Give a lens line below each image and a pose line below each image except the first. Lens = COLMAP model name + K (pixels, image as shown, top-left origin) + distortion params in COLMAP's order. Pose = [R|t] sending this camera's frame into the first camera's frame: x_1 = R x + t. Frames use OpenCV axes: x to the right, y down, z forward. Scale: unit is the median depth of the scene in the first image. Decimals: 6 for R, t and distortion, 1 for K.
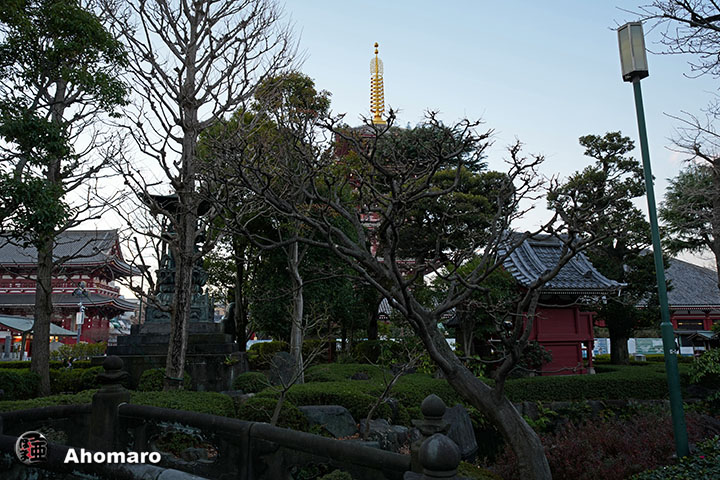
lens RADIAL K [[558.2, 0, 358.5], [0, 558.2, 237.2], [0, 0, 1]] dist [0.000089, 0.015555]
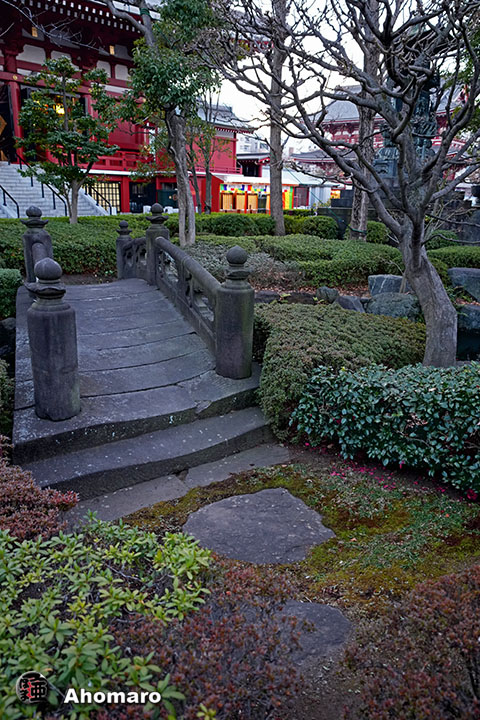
lens RADIAL K [[558.2, 0, 239.0], [0, 558.2, 361.1], [0, 0, 1]] dist [0.000089, 0.015555]
pose [[0.695682, 0.234680, -0.678934, 0.646248], [0.100117, 0.904231, 0.415143, 0.002905], [0.711339, -0.356780, 0.605561, 0.114247]]
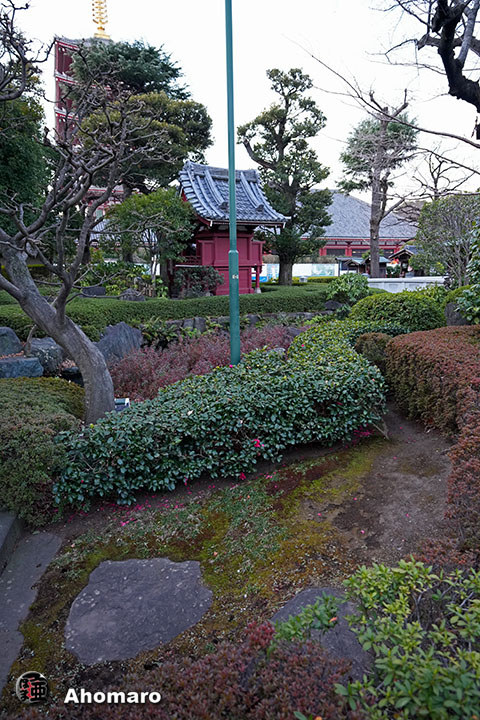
lens RADIAL K [[475.6, 0, 244.3], [0, 475.6, 359.3], [0, 0, 1]] dist [0.003367, 0.001129]
pose [[0.961395, -0.051795, 0.270255, 0.119439], [-0.051693, 0.930645, 0.362253, 0.004479], [-0.270274, -0.362238, 0.892040, 0.032965]]
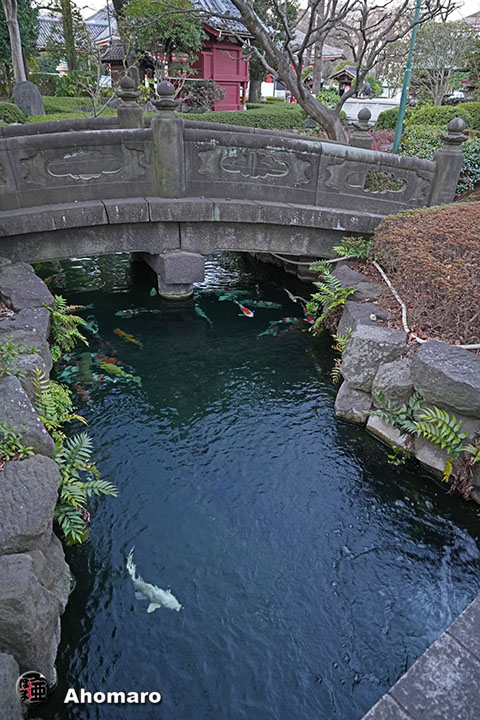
lens RADIAL K [[475.6, 0, 240.9], [0, 475.6, 359.2], [0, 0, 1]] dist [0.003367, 0.001129]
pose [[0.856011, -0.229226, 0.463357, -0.300607], [-0.130179, 0.771851, 0.622334, -0.003286], [-0.500298, -0.593044, 0.630873, -0.079730]]
